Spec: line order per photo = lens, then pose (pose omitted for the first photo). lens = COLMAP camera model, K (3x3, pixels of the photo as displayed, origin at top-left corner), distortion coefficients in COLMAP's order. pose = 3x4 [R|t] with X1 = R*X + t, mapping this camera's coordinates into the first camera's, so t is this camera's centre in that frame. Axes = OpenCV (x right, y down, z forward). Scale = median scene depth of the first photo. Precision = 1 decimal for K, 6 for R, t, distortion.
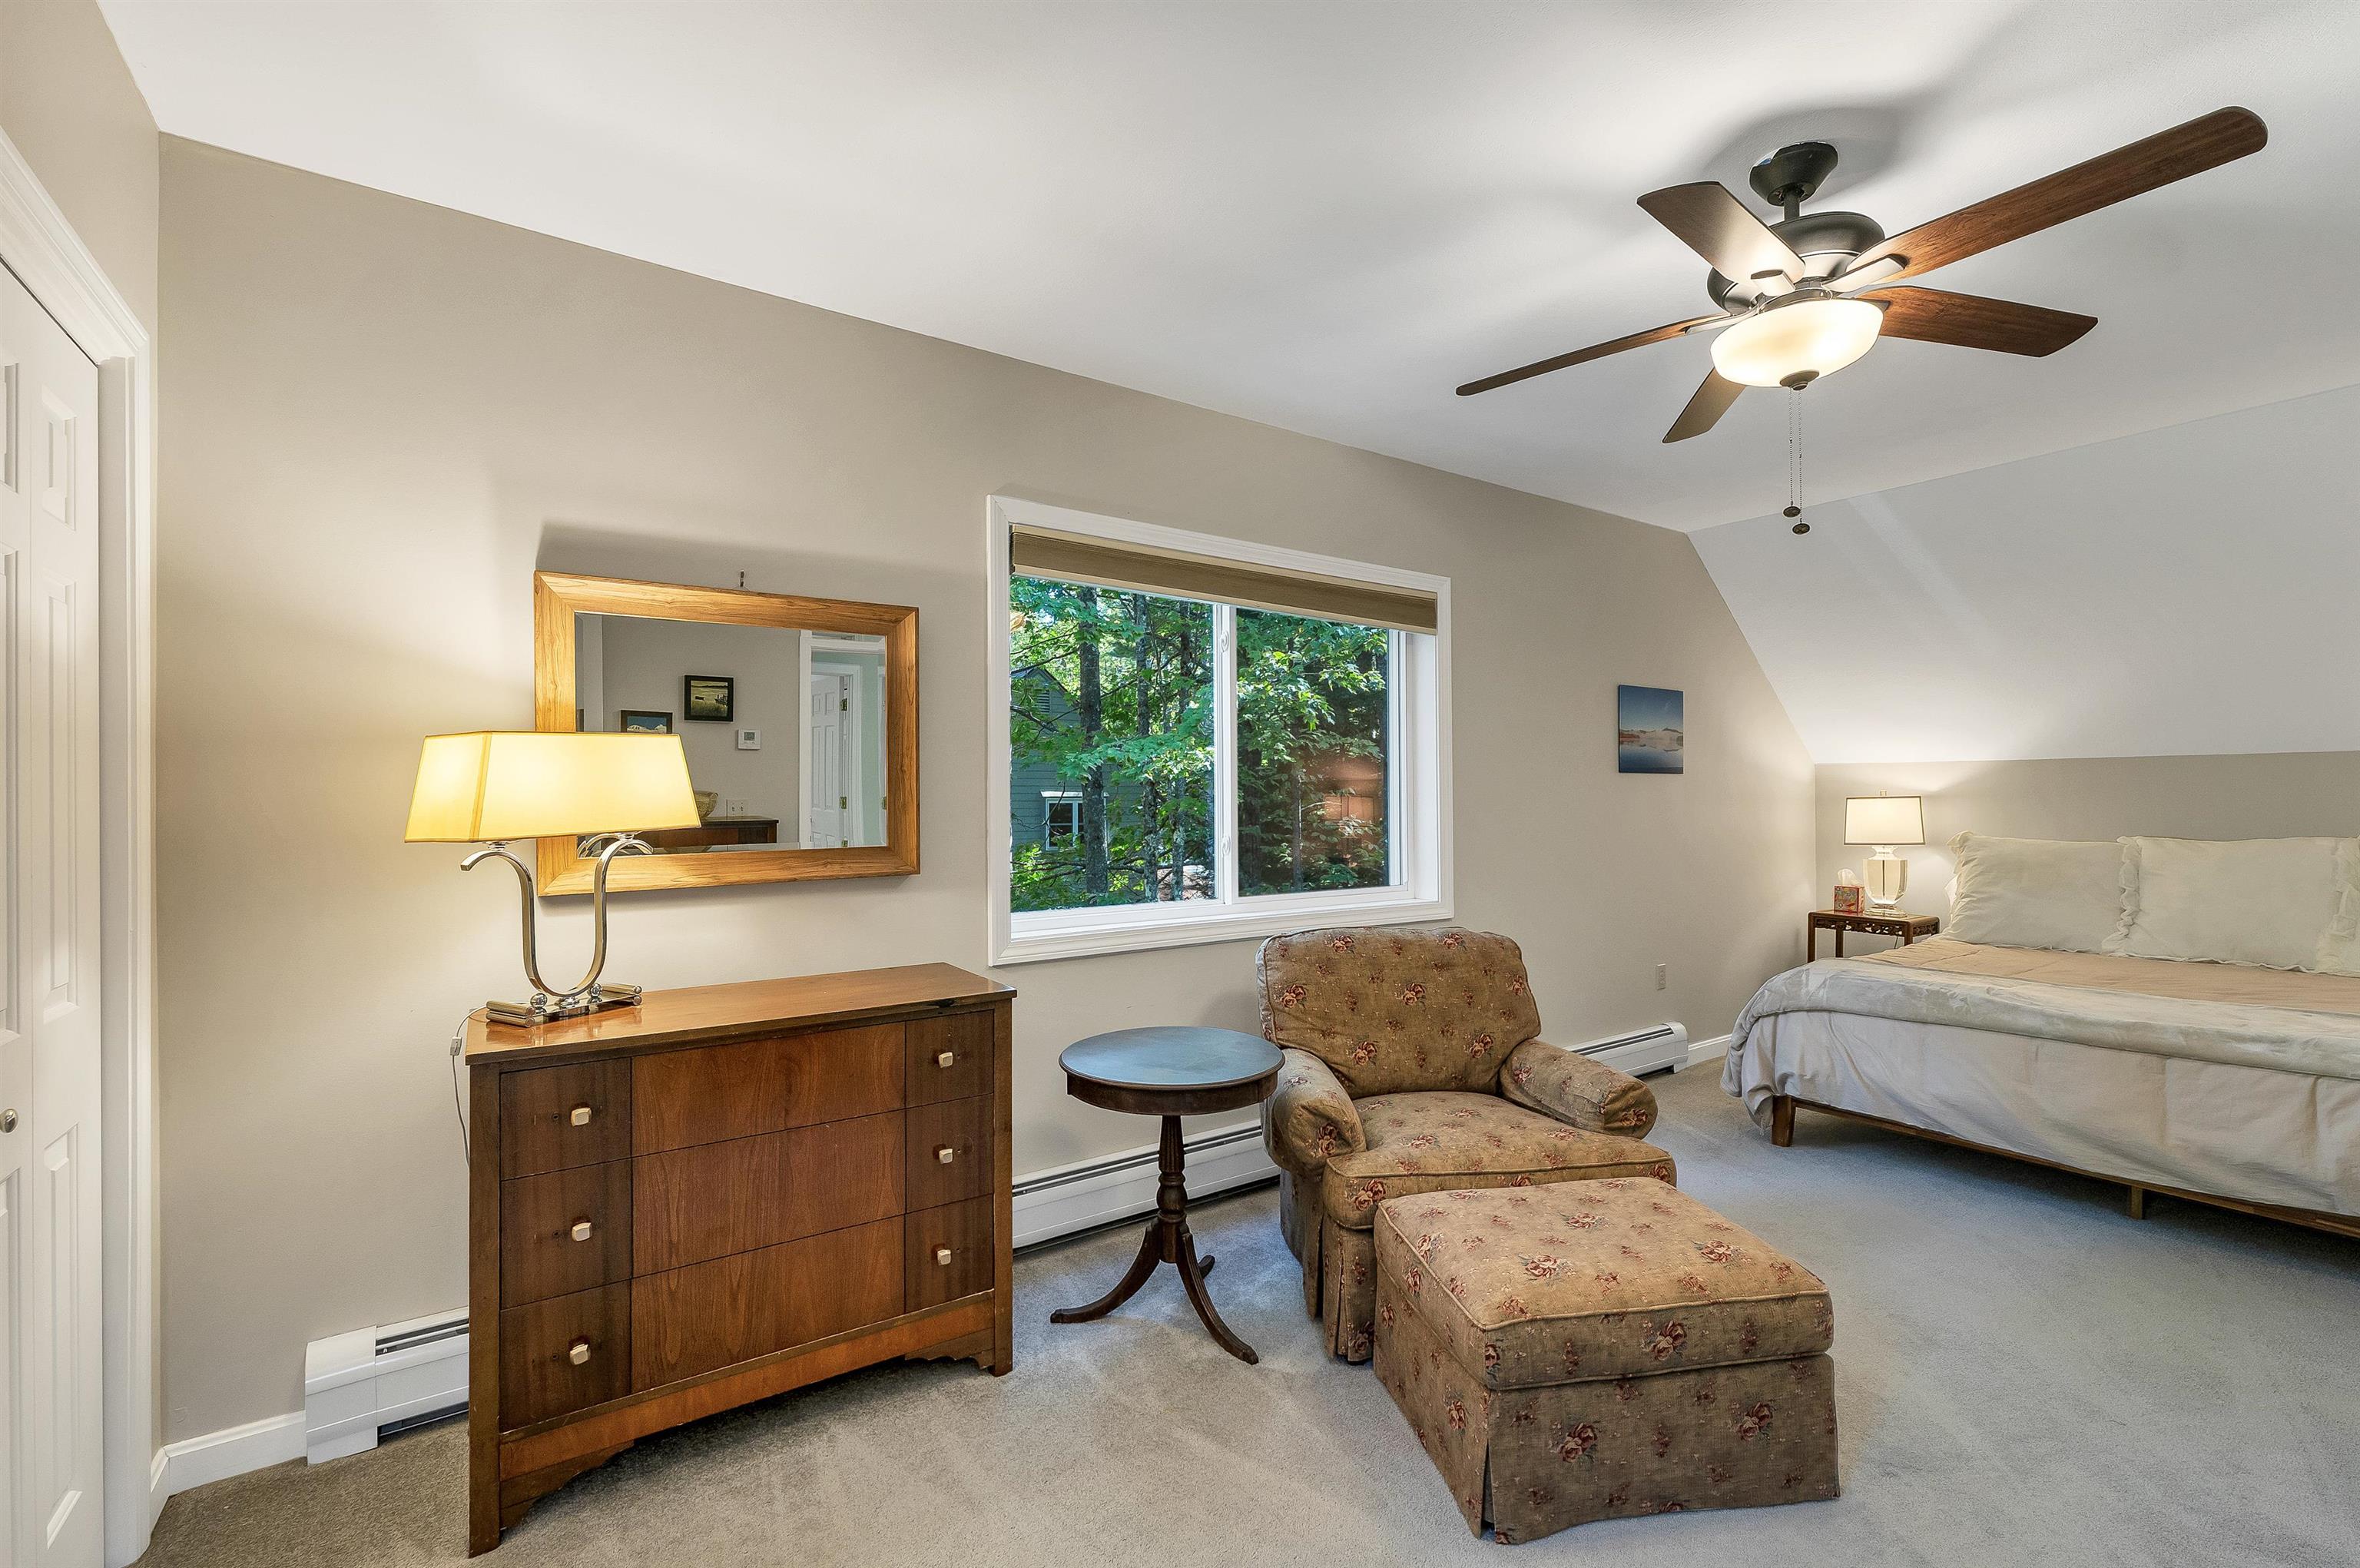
lens RADIAL K [[983.0, 0, 1167.1], [0, 983.0, 791.5], [0, 0, 1]] dist [0.003526, -0.000544]
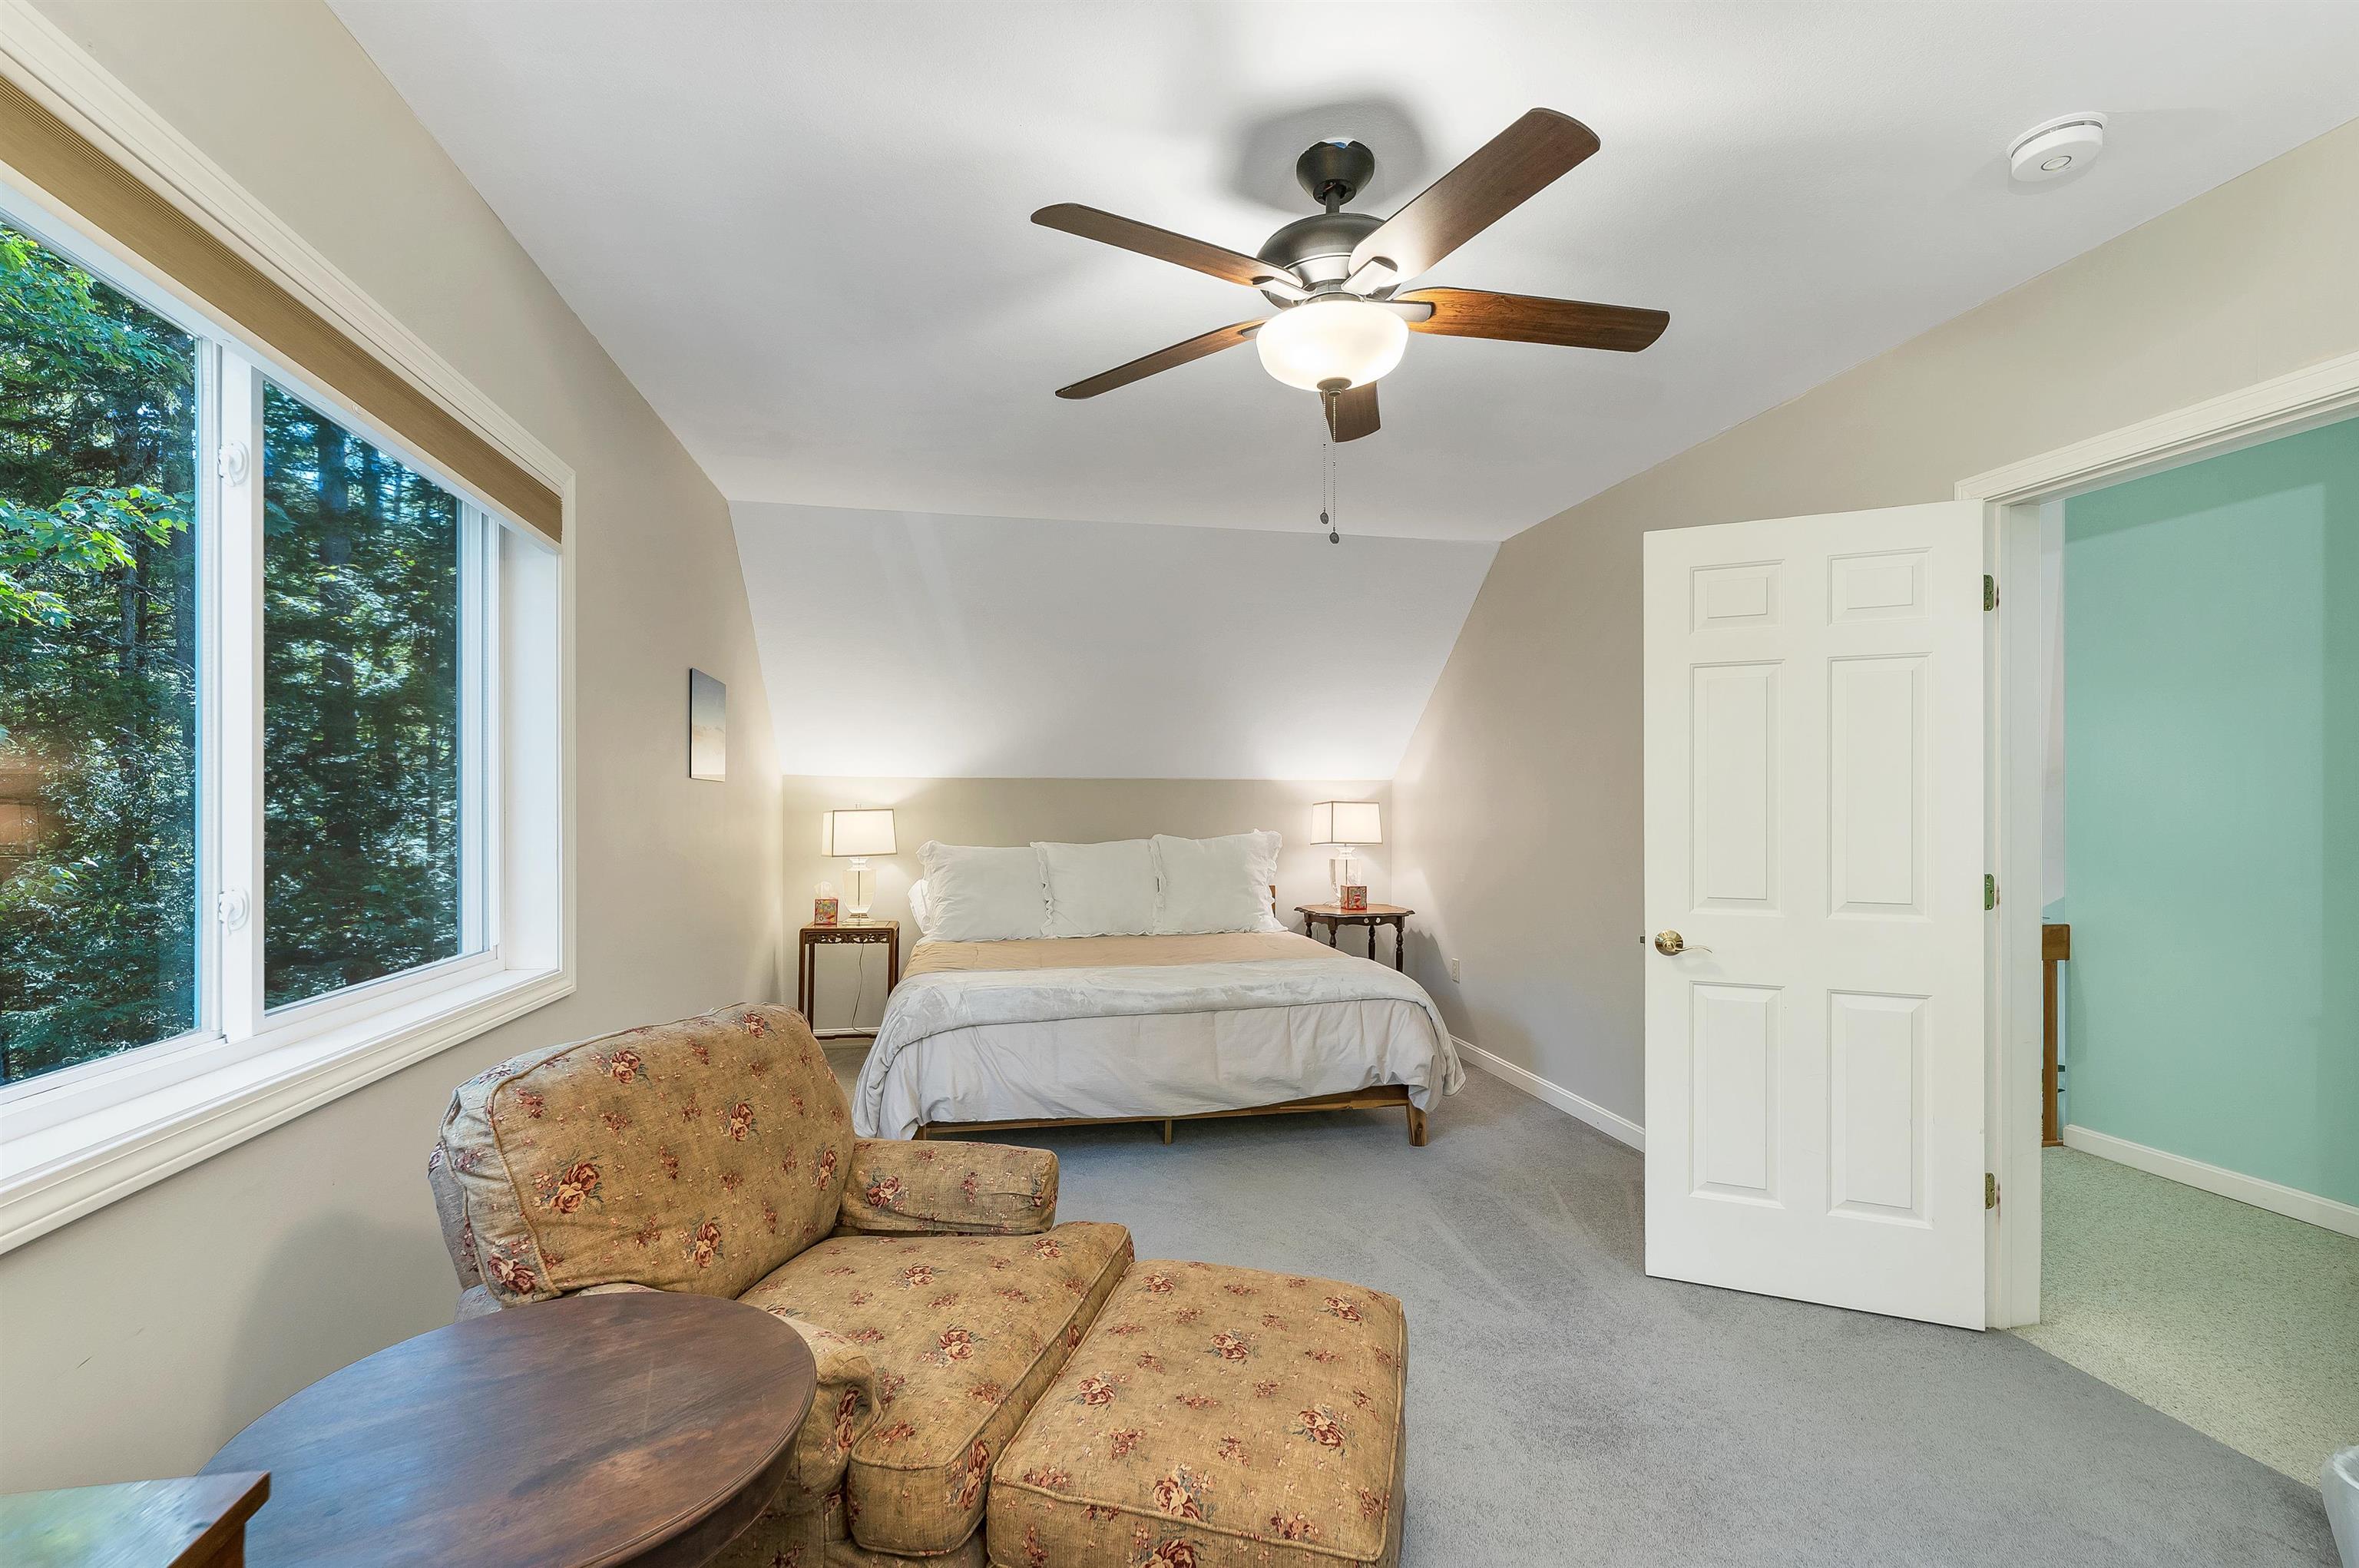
lens RADIAL K [[1034.6, 0, 1177.0], [0, 1034.6, 809.2], [0, 0, 1]] dist [-0.000044, -0.000077]
pose [[0.404739, 0.004840, 0.914420, -0.346404], [-0.010410, 0.999946, -0.000685, 0.006268], [-0.914373, -0.009242, 0.404767, 0.688144]]
